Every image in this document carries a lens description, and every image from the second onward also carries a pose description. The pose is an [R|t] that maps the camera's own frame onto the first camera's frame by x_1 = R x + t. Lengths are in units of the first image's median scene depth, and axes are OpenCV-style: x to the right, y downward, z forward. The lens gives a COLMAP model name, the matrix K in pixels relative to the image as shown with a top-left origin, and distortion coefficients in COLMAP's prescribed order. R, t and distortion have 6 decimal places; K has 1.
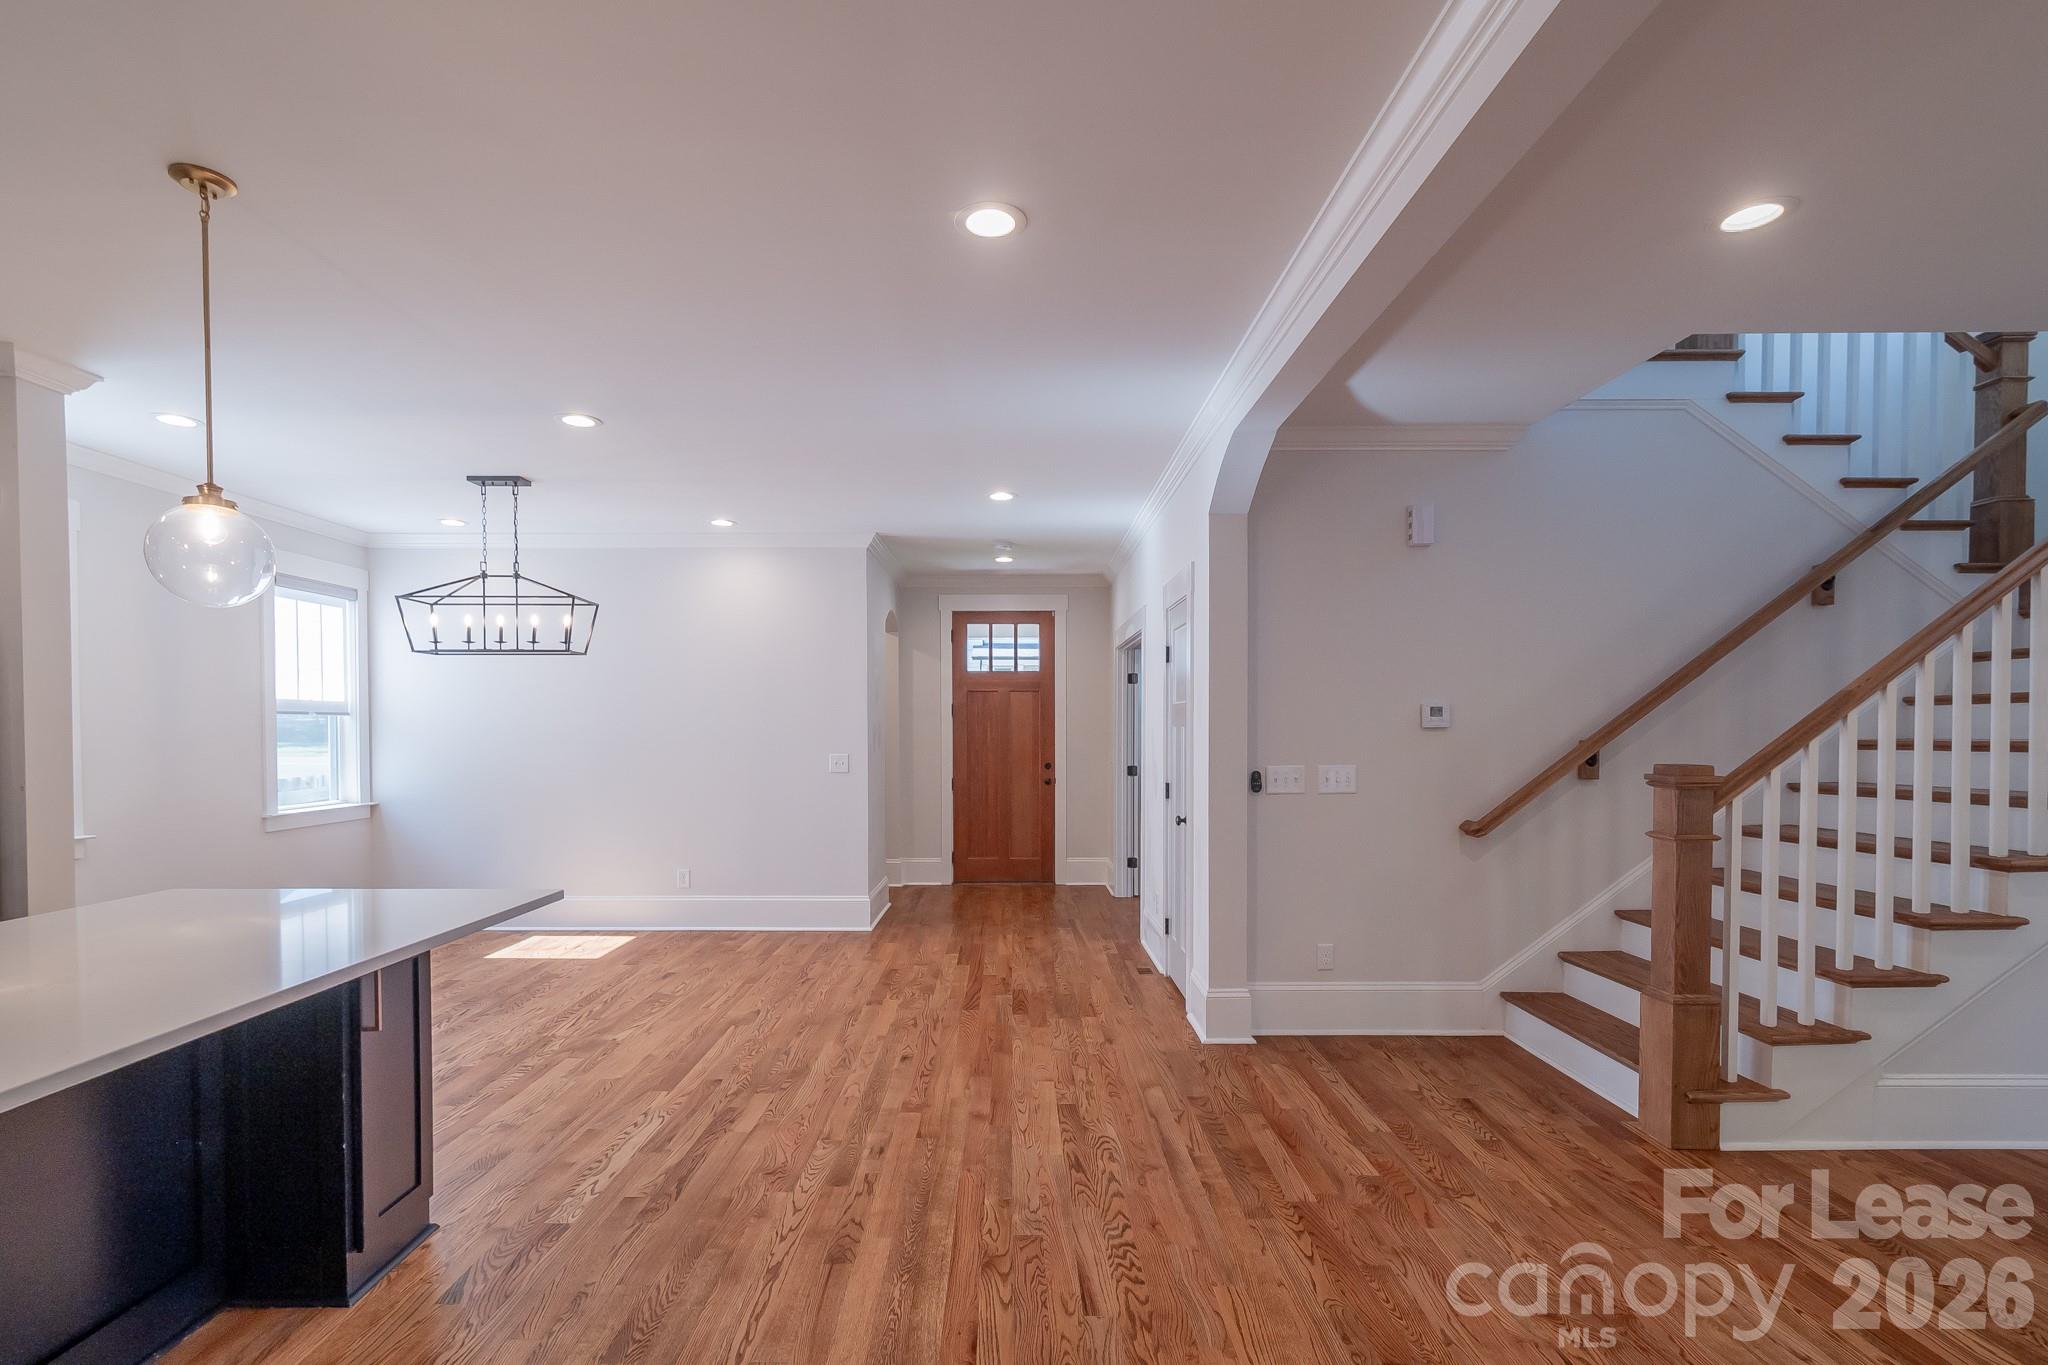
lens RADIAL K [[932.8, 0, 1015.6], [0, 932.8, 756.2], [0, 0, 1]] dist [0.007922, -0.003170]
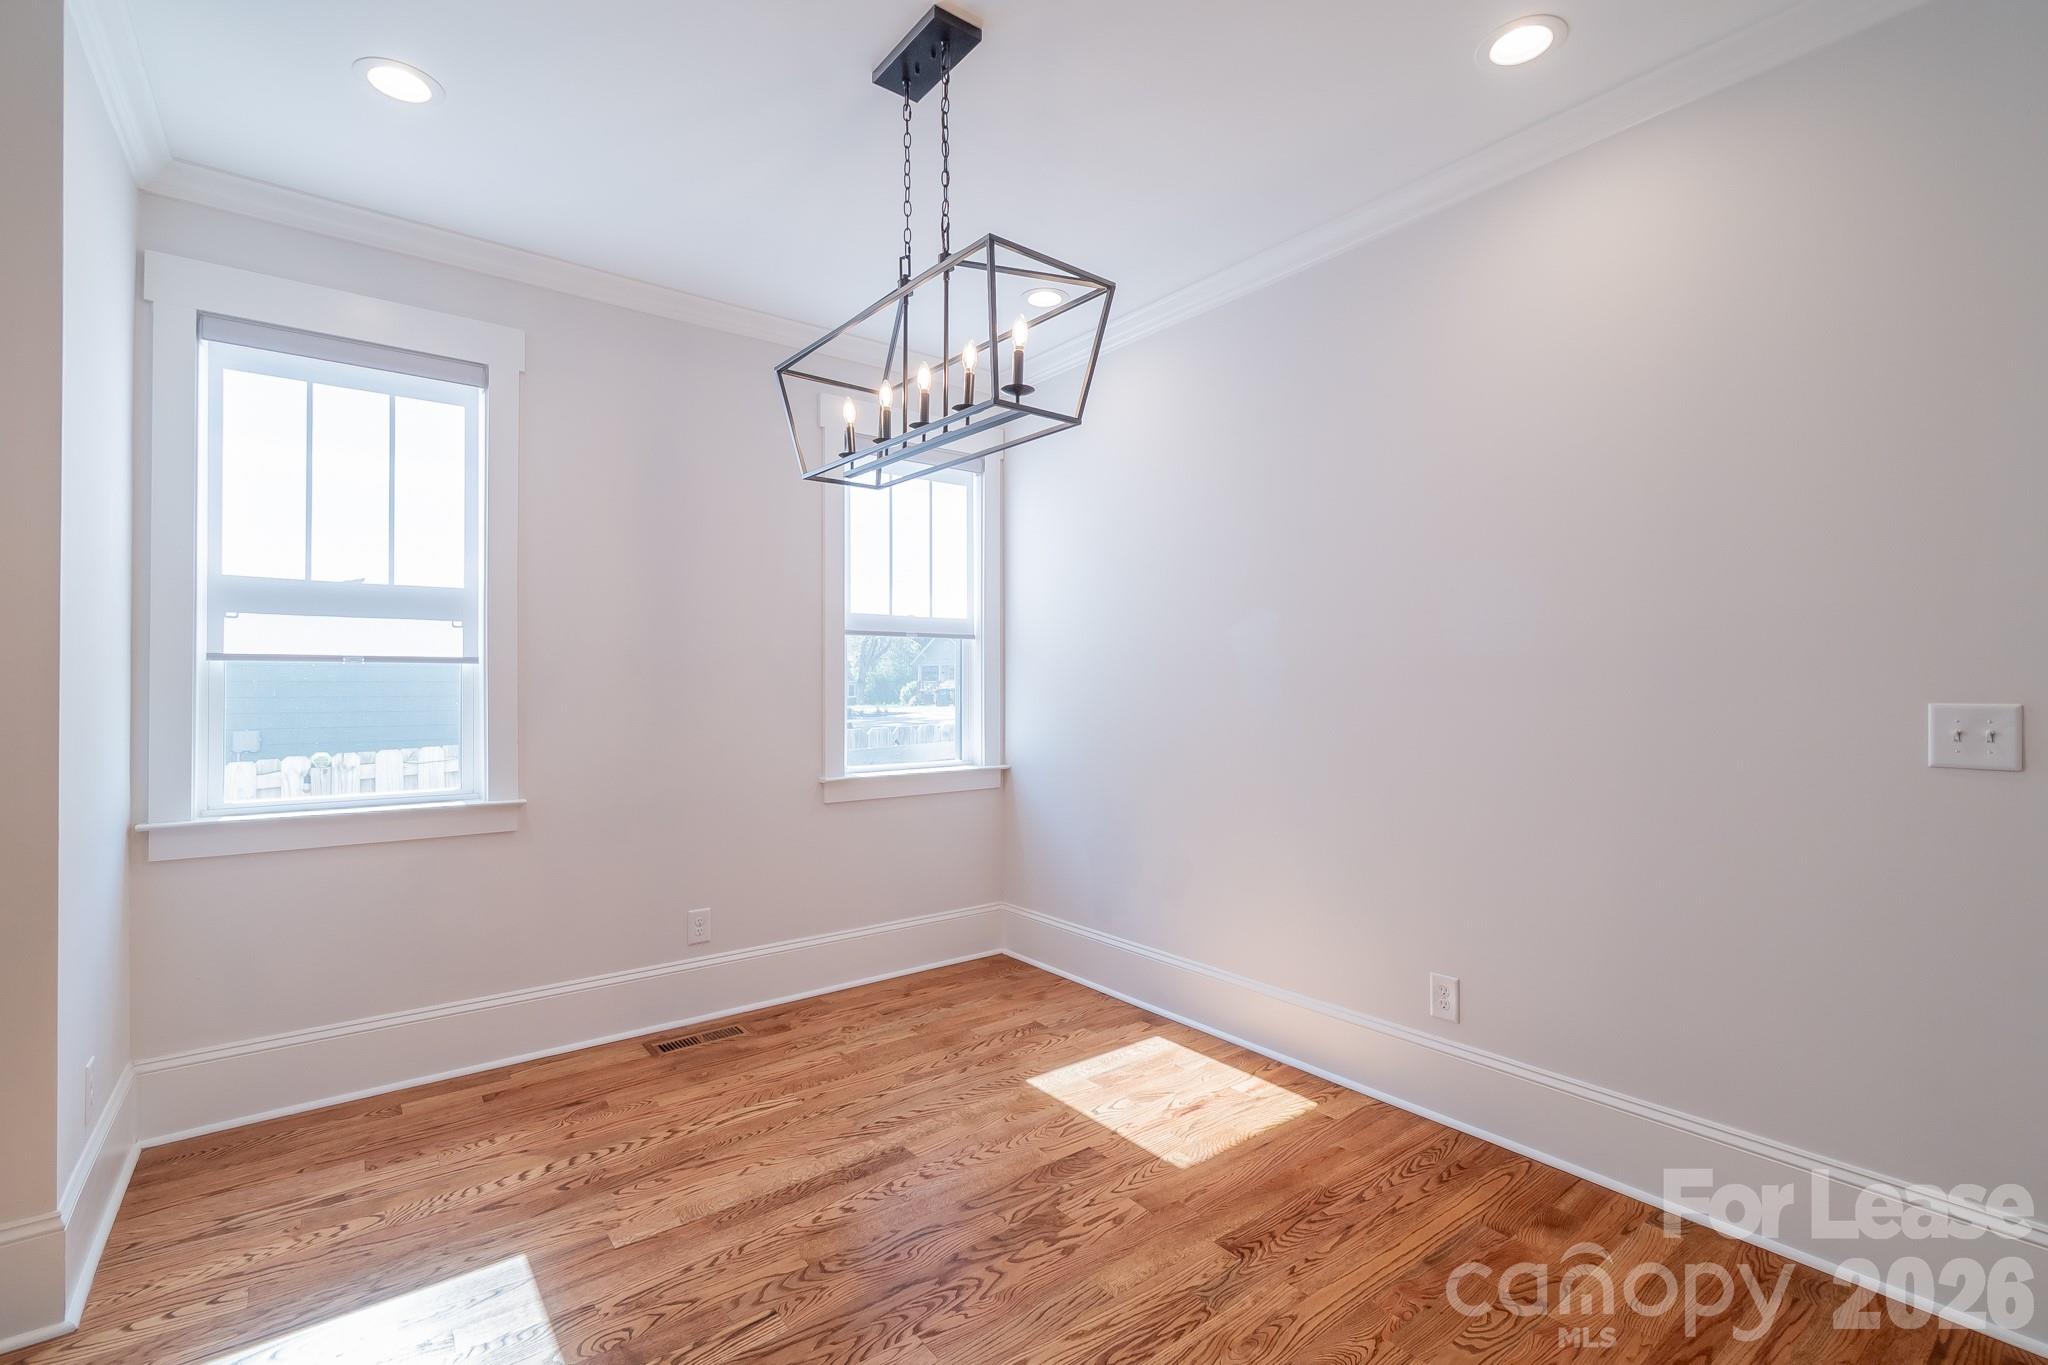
lens RADIAL K [[932.8, 0, 1046.5], [0, 932.8, 676.4], [0, 0, 1]] dist [0.007922, -0.003170]
pose [[0.621039, -0.008272, -0.783736, -0.198095], [-0.018729, 0.999502, -0.025391, 0.002957], [0.783556, 0.030447, 0.620575, 0.866027]]
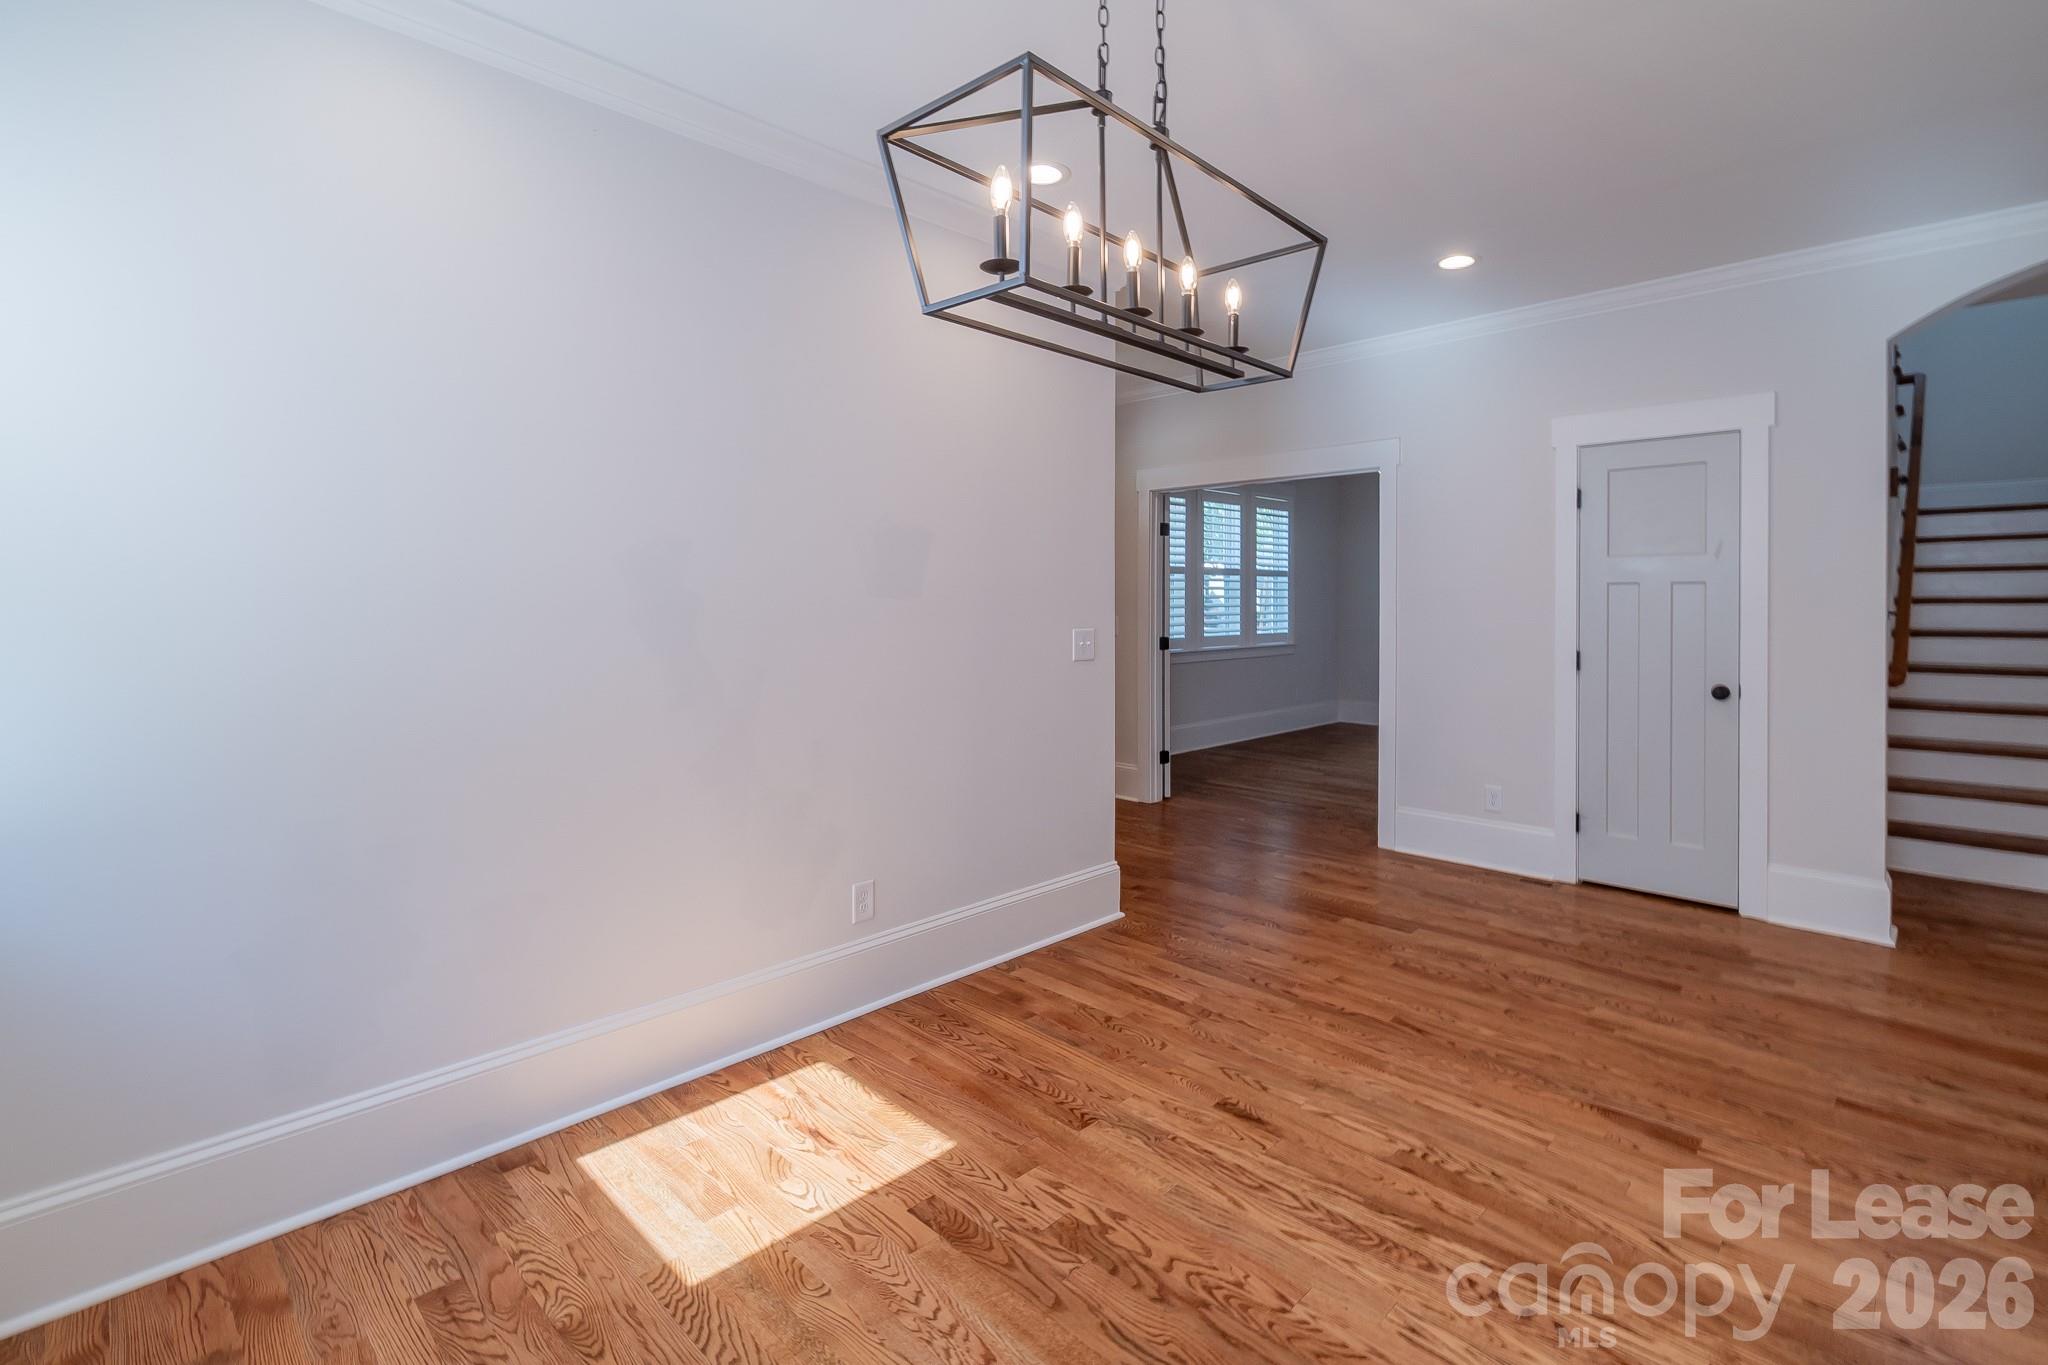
lens RADIAL K [[932.8, 0, 1021.2], [0, 932.8, 599.3], [0, 0, 1]] dist [0.007922, -0.003170]
pose [[0.709761, 0.001005, 0.704442, -0.911289], [0.026805, 0.999236, -0.028434, -0.008824], [-0.703932, 0.039064, 0.709192, 0.873626]]
